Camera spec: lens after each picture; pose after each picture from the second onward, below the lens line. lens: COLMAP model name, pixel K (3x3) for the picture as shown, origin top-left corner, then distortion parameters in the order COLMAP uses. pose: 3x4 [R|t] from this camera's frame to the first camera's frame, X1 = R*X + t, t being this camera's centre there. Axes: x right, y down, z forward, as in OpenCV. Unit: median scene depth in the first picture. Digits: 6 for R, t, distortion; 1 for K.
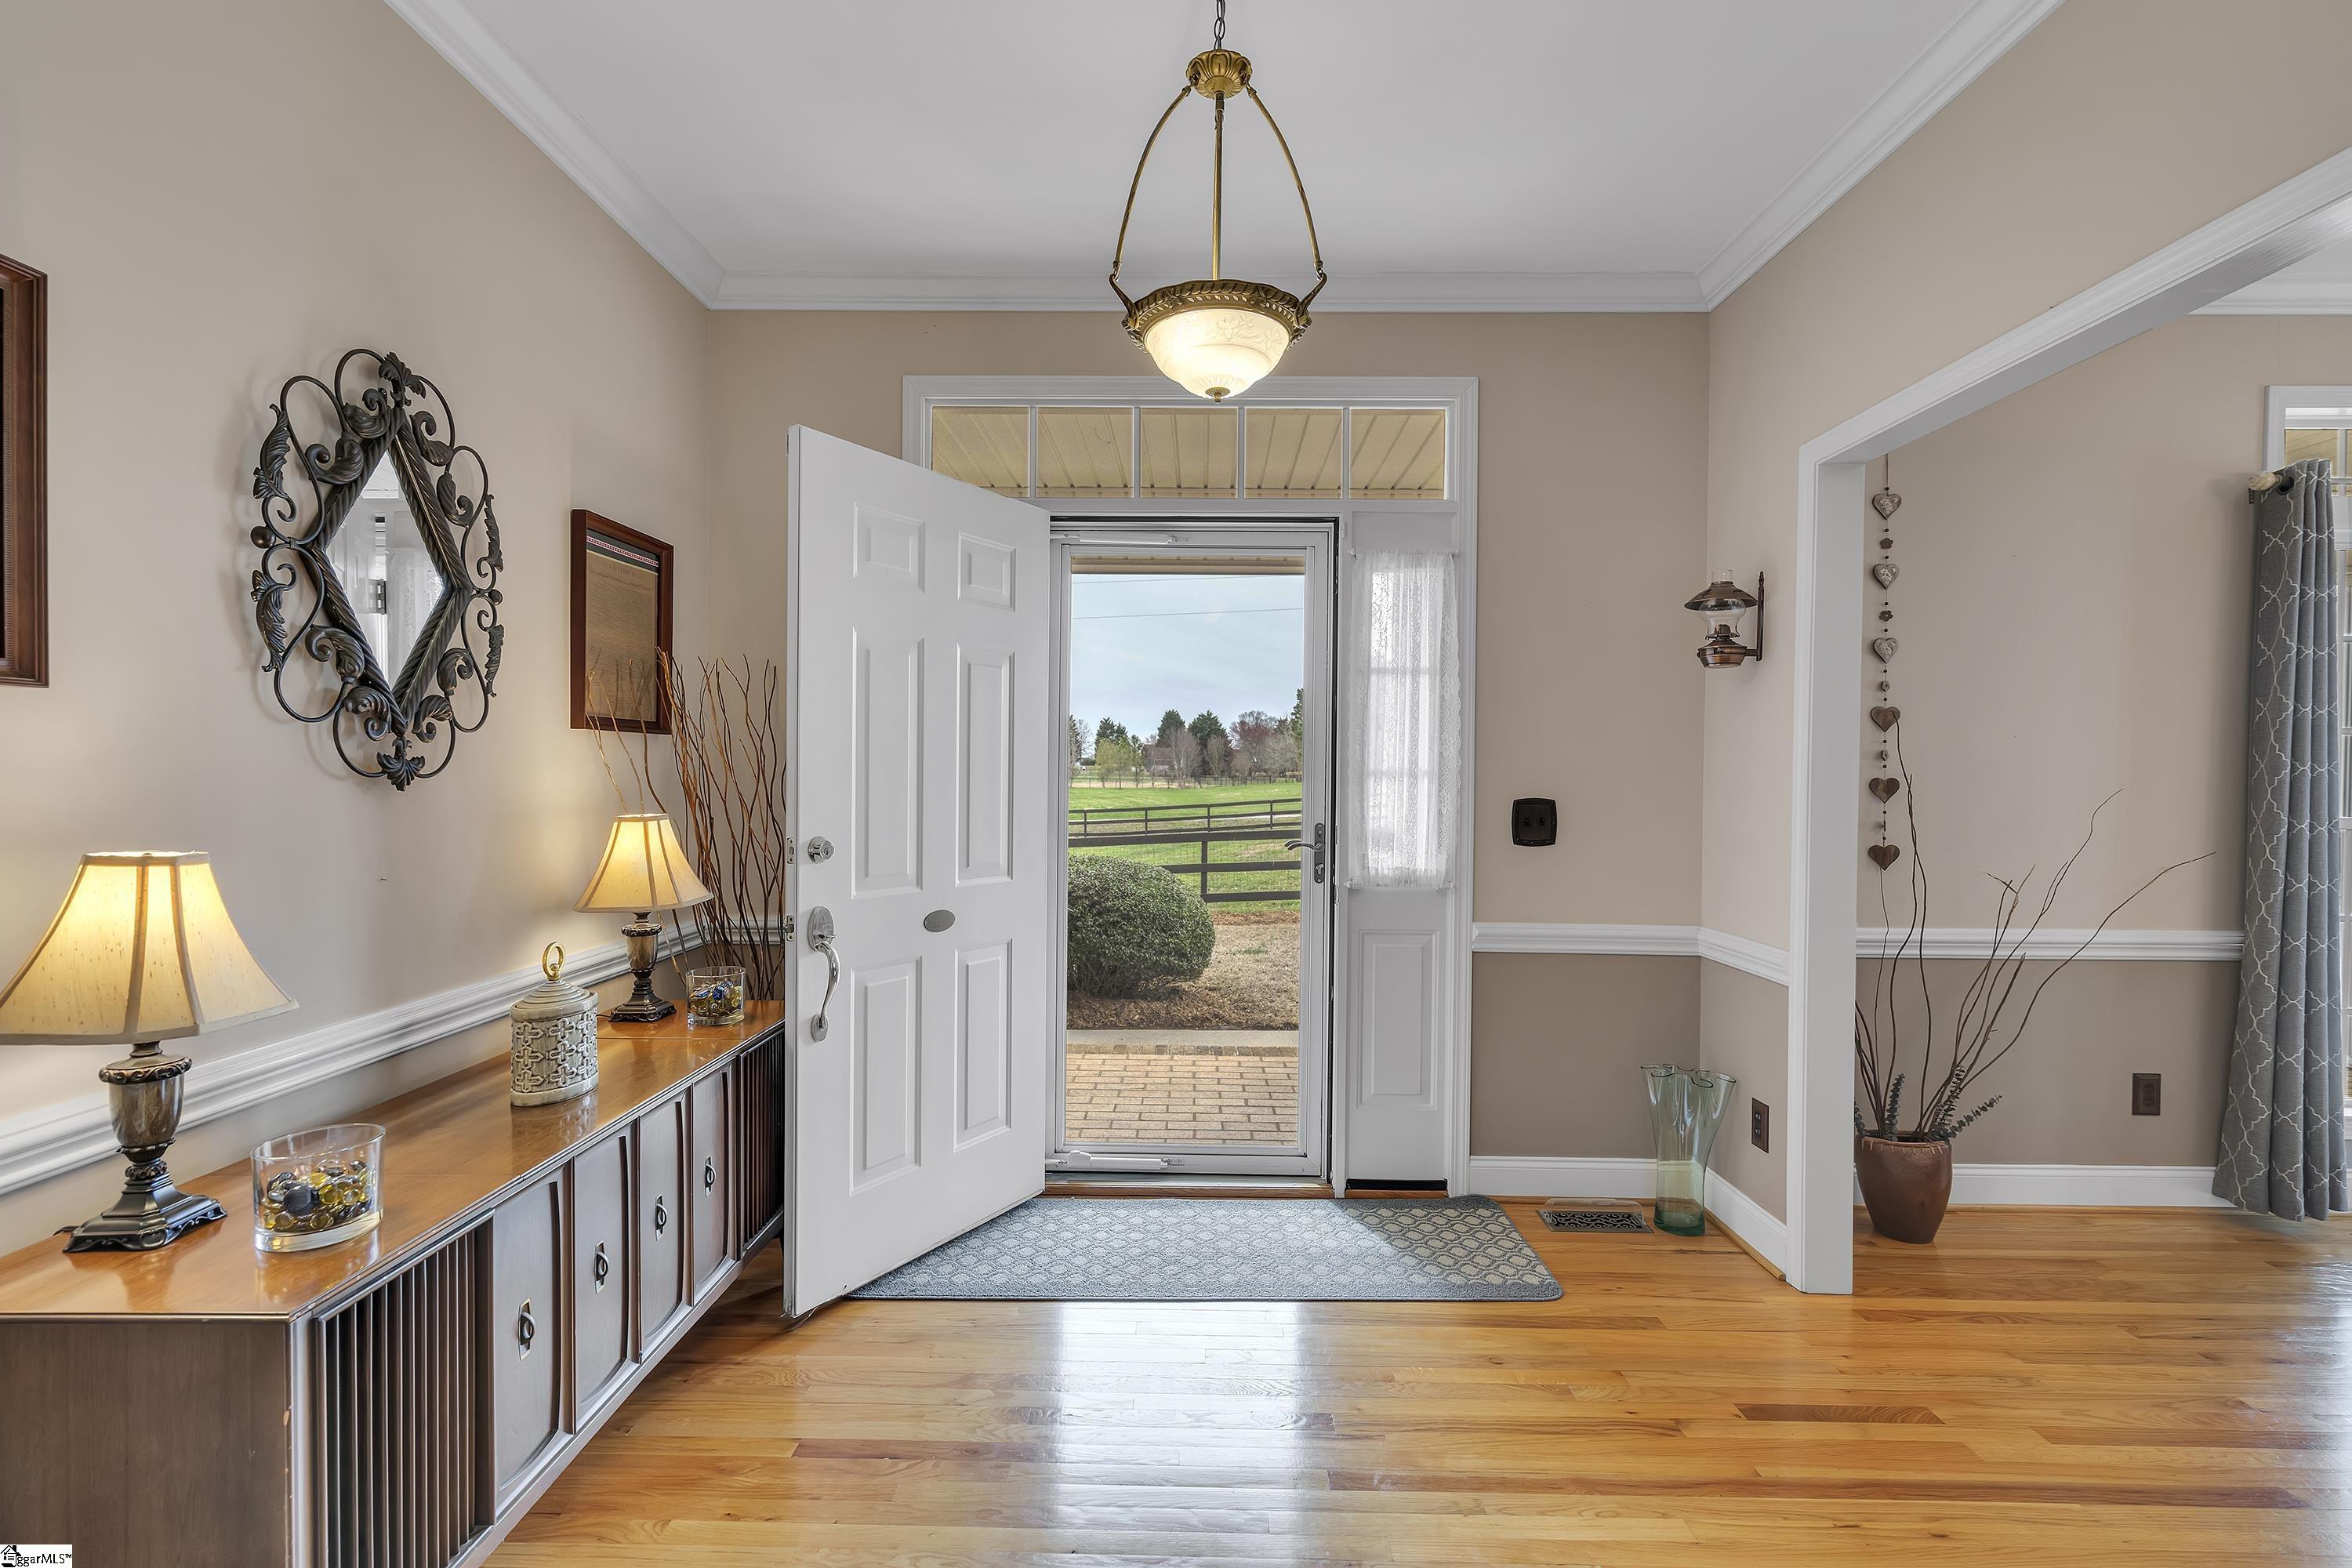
lens RADIAL K [[1065.8, 0, 1174.5], [0, 1065.8, 789.9], [0, 0, 1]] dist [0.002437, 0.000837]
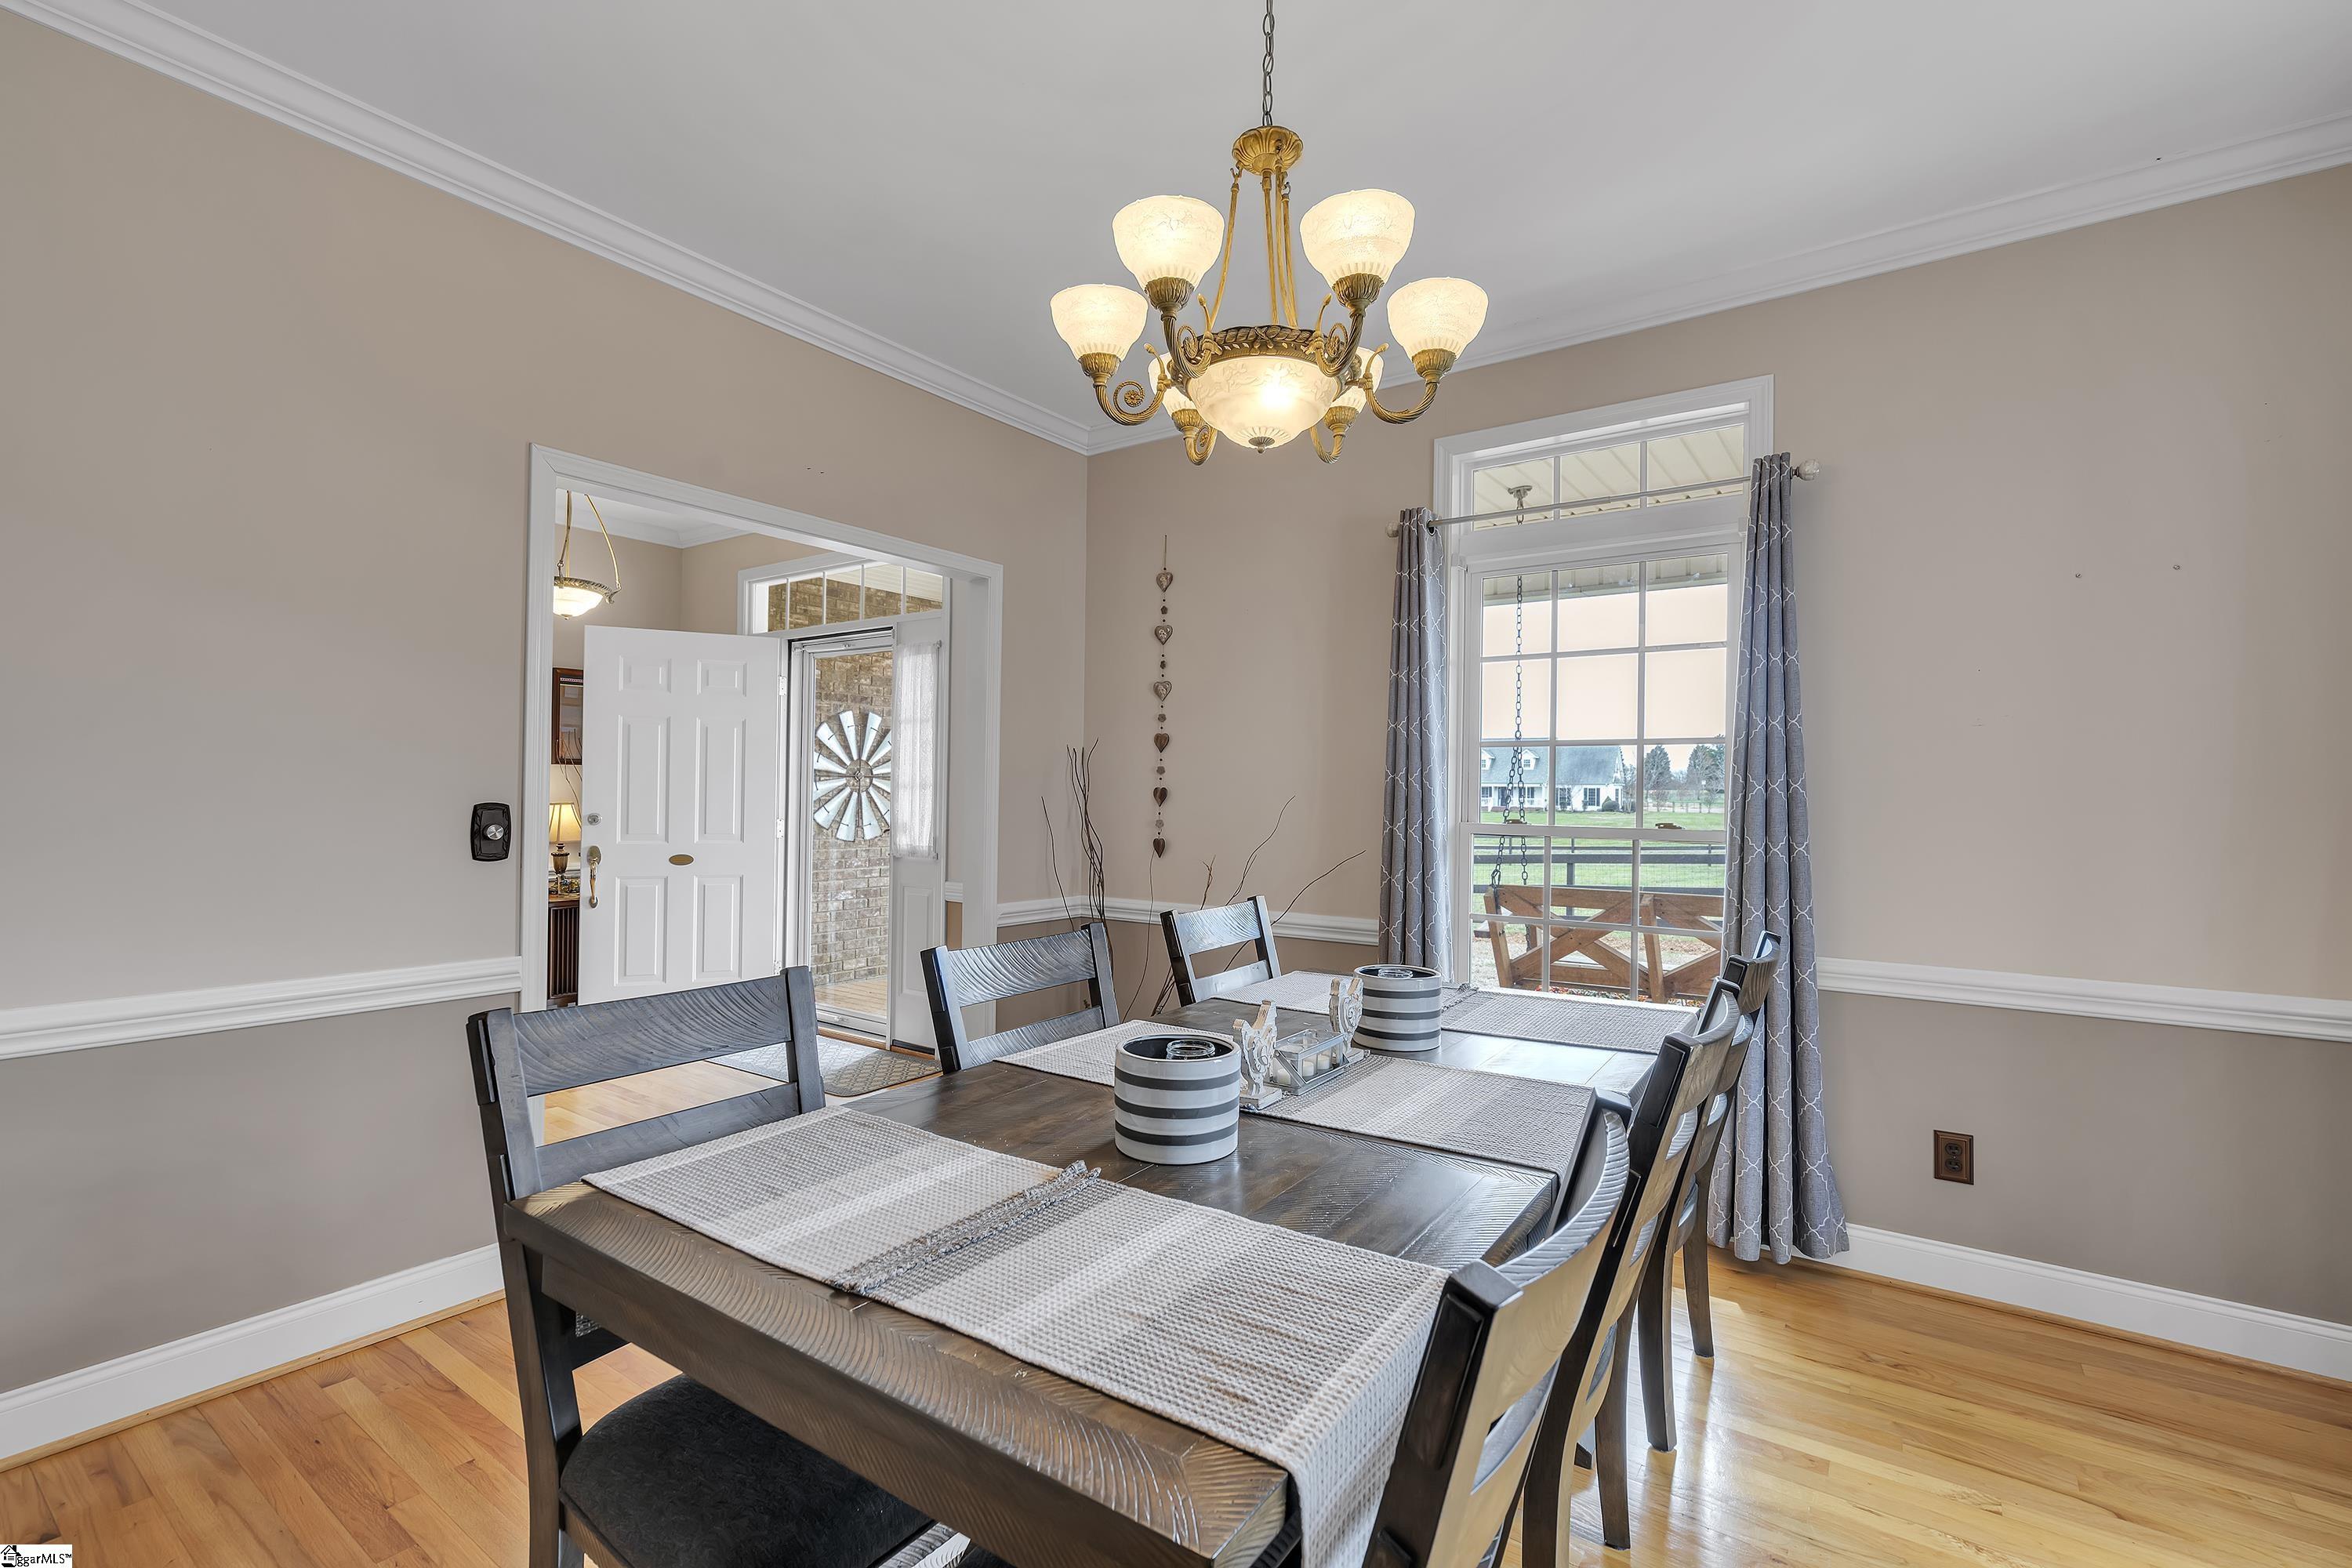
lens RADIAL K [[1036.0, 0, 1176.0], [0, 1036.0, 784.0], [0, 0, 1]] dist [-0.057609, 0.000127]
pose [[0.831921, -0.001942, -0.554891, 1.388051], [-0.013871, 0.999609, -0.024295, 0.015298], [0.554721, 0.027908, 0.831568, -0.050939]]
